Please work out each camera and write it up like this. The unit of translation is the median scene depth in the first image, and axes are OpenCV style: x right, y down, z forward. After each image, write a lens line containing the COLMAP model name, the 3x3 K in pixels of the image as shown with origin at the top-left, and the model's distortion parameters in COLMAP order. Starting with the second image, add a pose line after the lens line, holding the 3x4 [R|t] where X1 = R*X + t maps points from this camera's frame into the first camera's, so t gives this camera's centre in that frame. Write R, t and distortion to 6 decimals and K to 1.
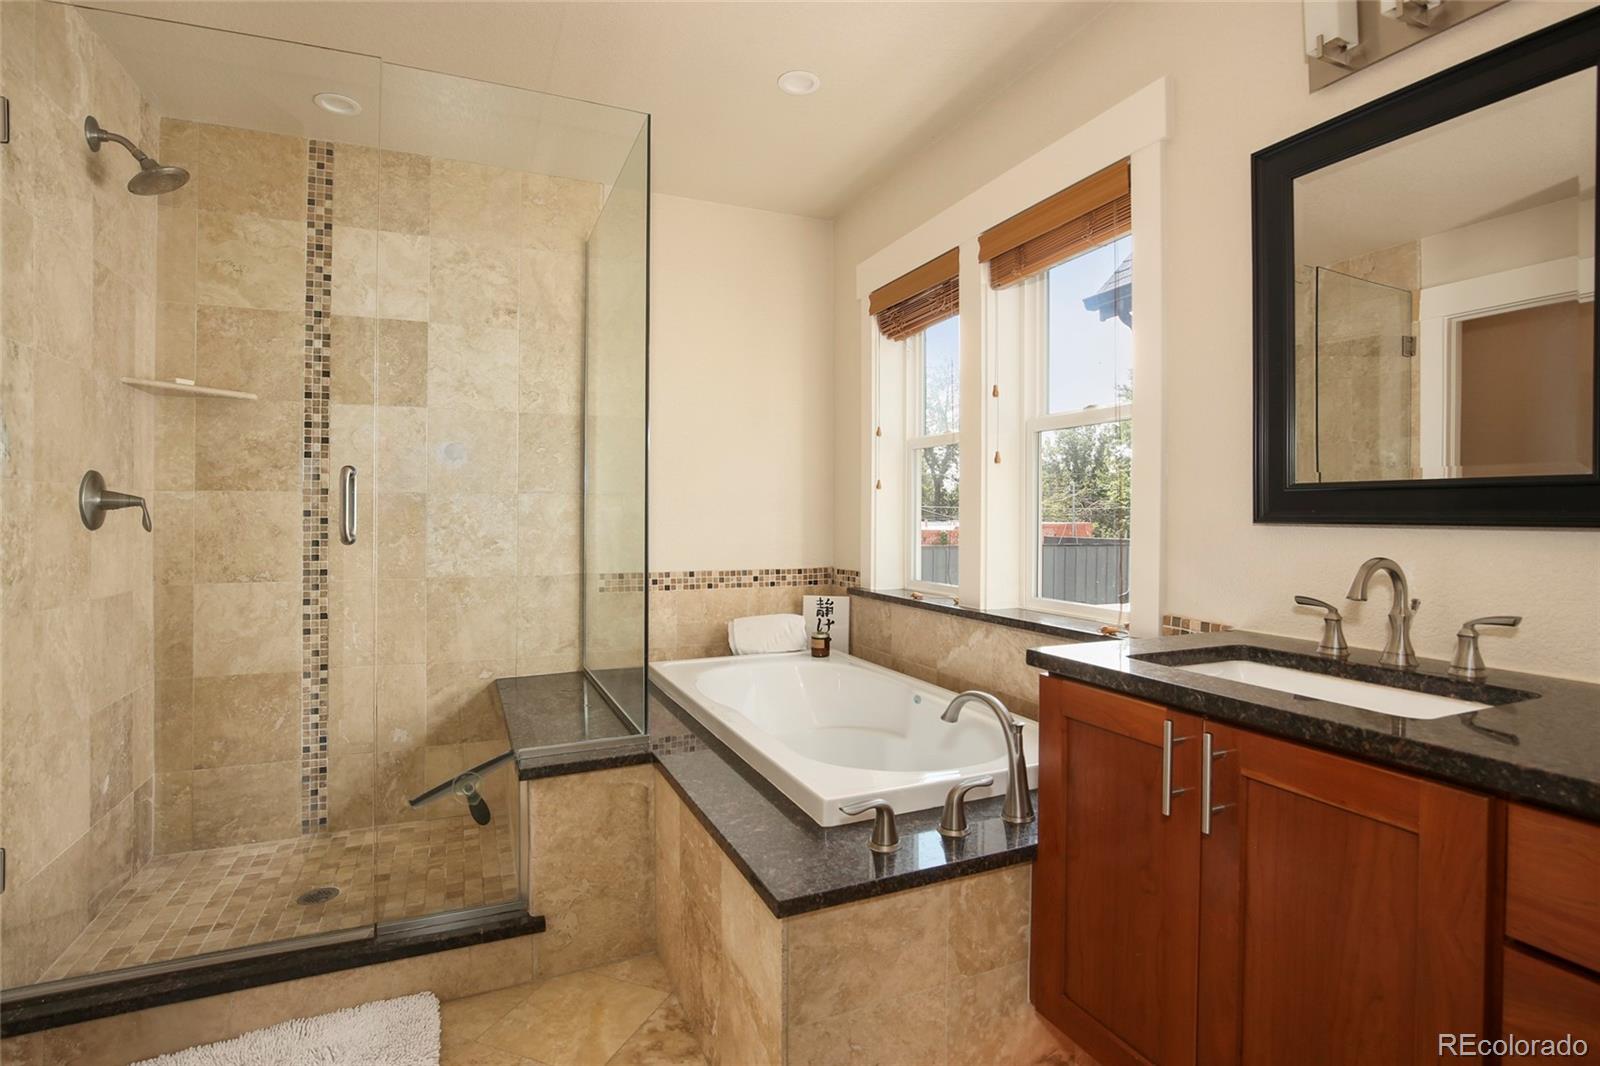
lens RADIAL K [[774.6, 0, 800.8], [0, 774.6, 531.5], [0, 0, 1]] dist [-0.017892, 0.001595]
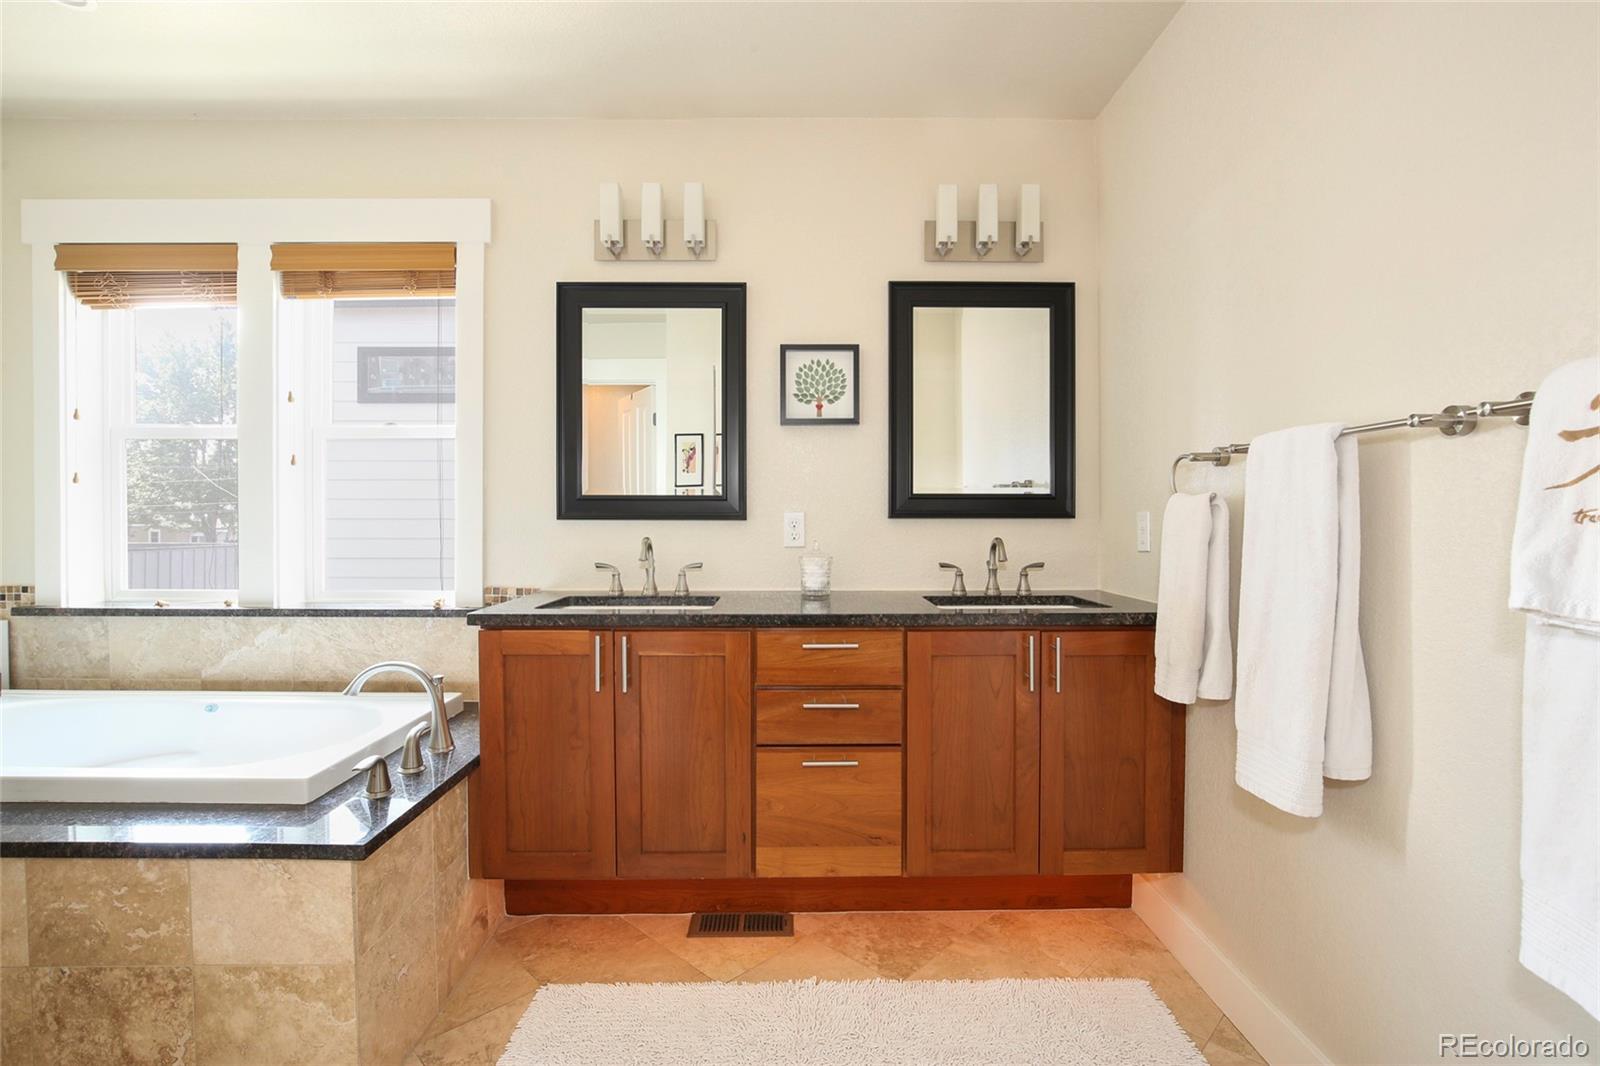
lens RADIAL K [[726.7, 0, 799.0], [0, 726.7, 526.4], [0, 0, 1]] dist [-0.003349, 0.000050]
pose [[0.409598, -0.015517, 0.912134, -0.508115], [0.018789, 0.999787, 0.008571, -0.000837], [-0.912073, 0.013628, 0.409802, -0.040645]]
